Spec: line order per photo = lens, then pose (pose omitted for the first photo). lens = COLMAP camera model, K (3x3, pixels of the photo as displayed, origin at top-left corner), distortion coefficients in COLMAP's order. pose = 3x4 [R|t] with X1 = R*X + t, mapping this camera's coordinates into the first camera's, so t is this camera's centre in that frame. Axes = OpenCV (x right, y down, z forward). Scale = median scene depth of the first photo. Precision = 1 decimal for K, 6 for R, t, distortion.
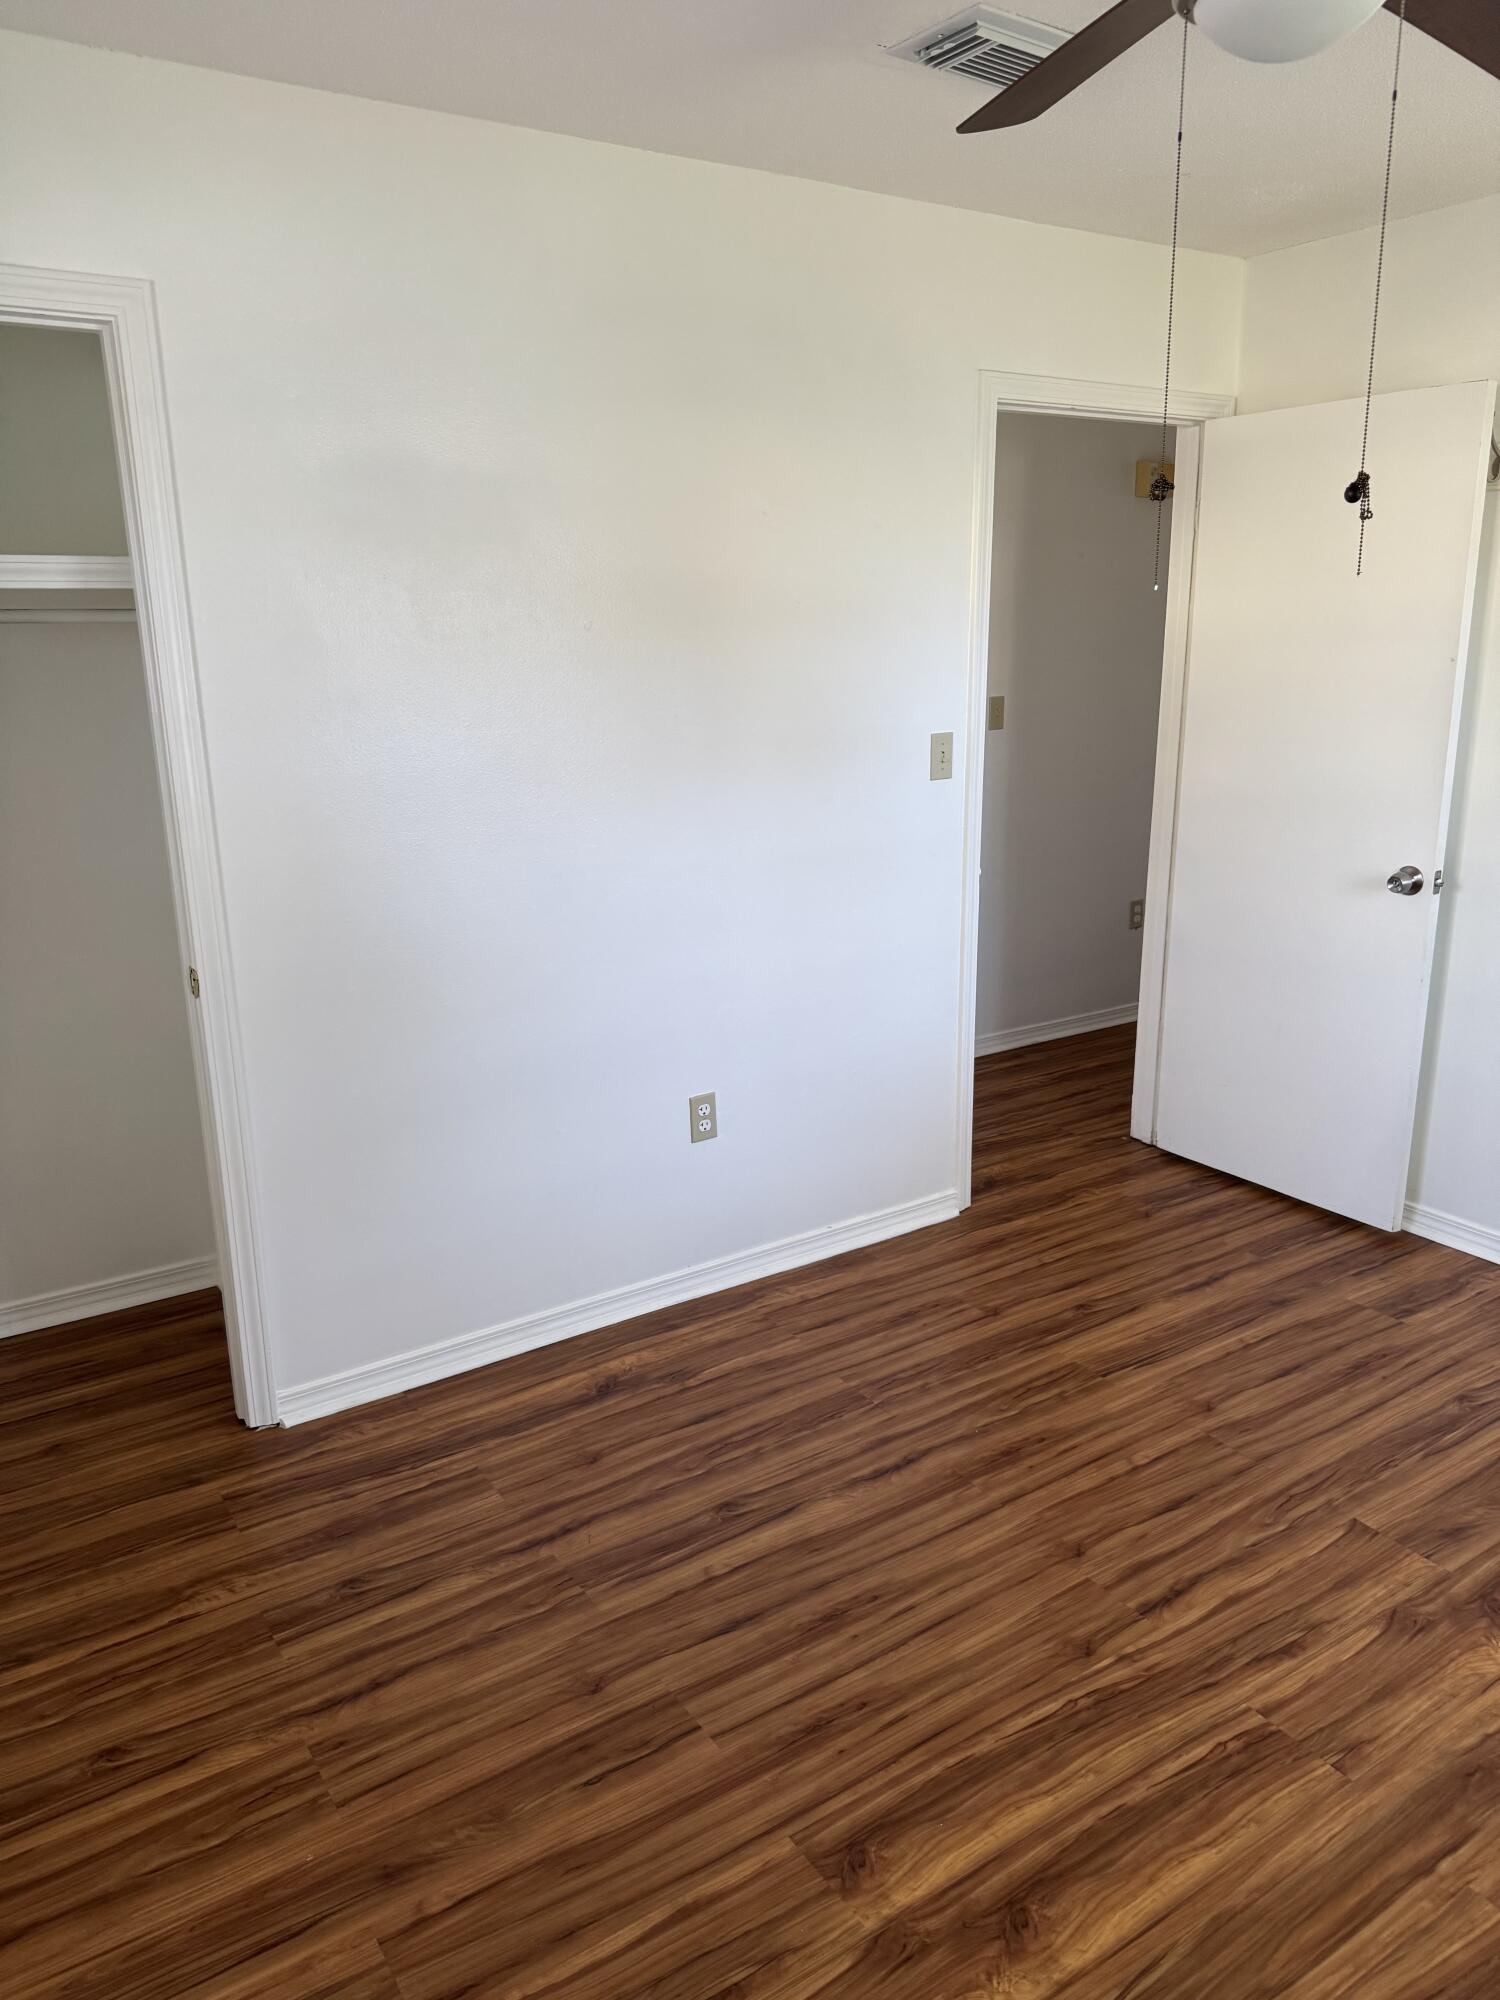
lens RADIAL K [[1401.9, 0, 755.8], [0, 1401.9, 1003.6], [0, 0, 1]] dist [0.057286, -0.103368]
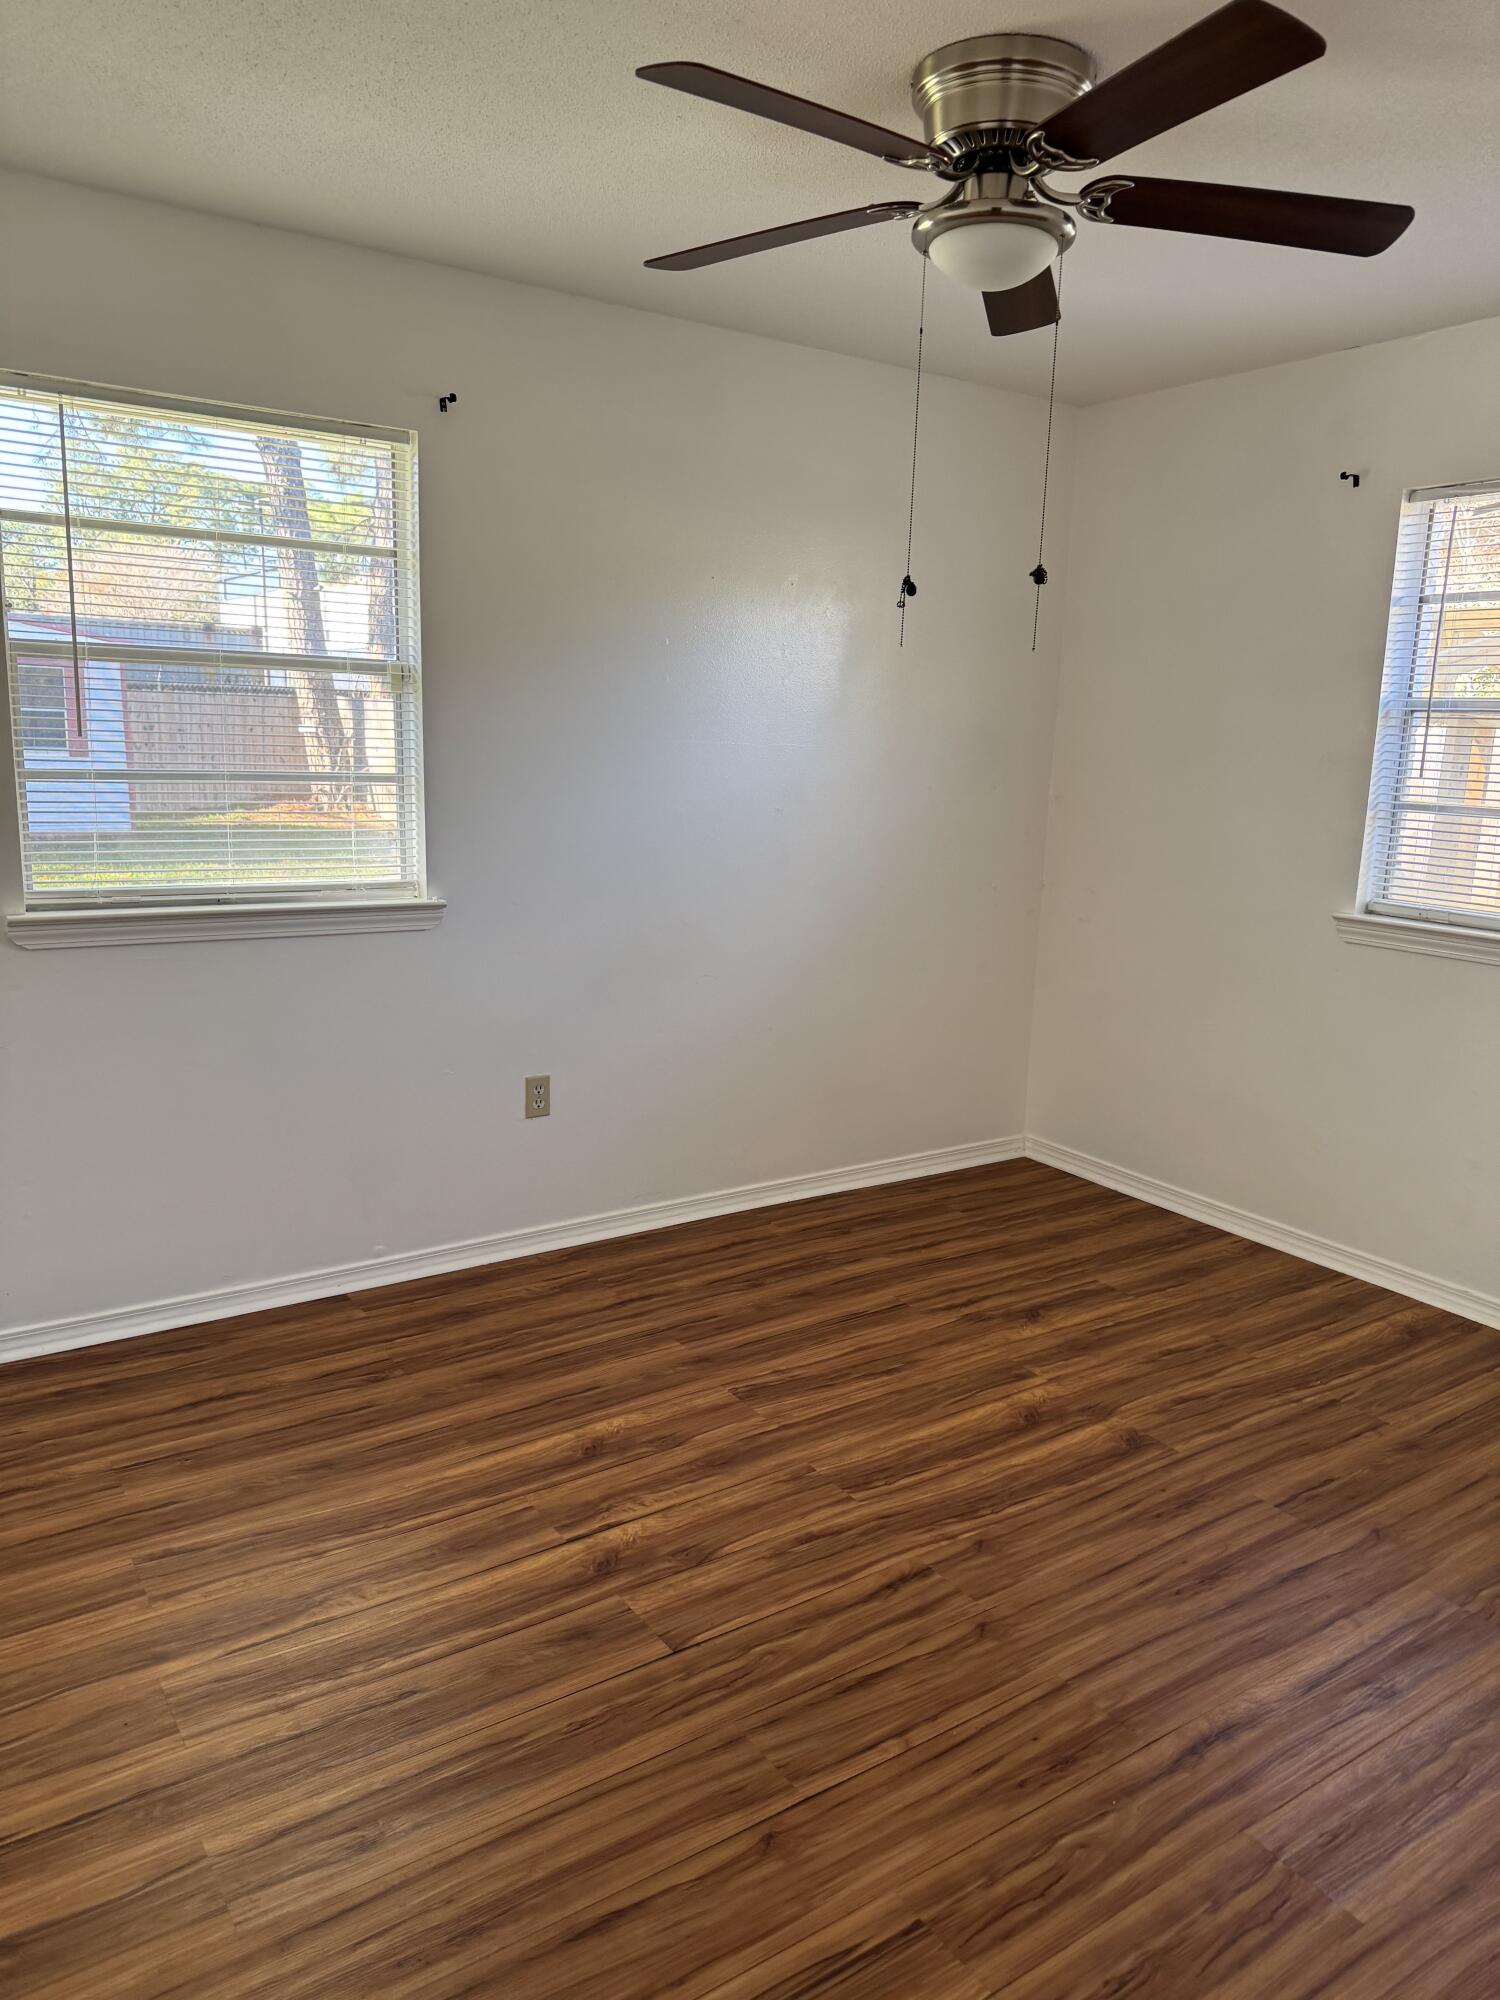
lens RADIAL K [[1401.9, 0, 755.8], [0, 1401.9, 1003.6], [0, 0, 1]] dist [0.057286, -0.103368]
pose [[-0.999715, -0.011269, -0.021060, 0.436465], [-0.019343, 0.899235, 0.437038, -0.438034], [0.014013, 0.437320, -0.899197, 1.794799]]
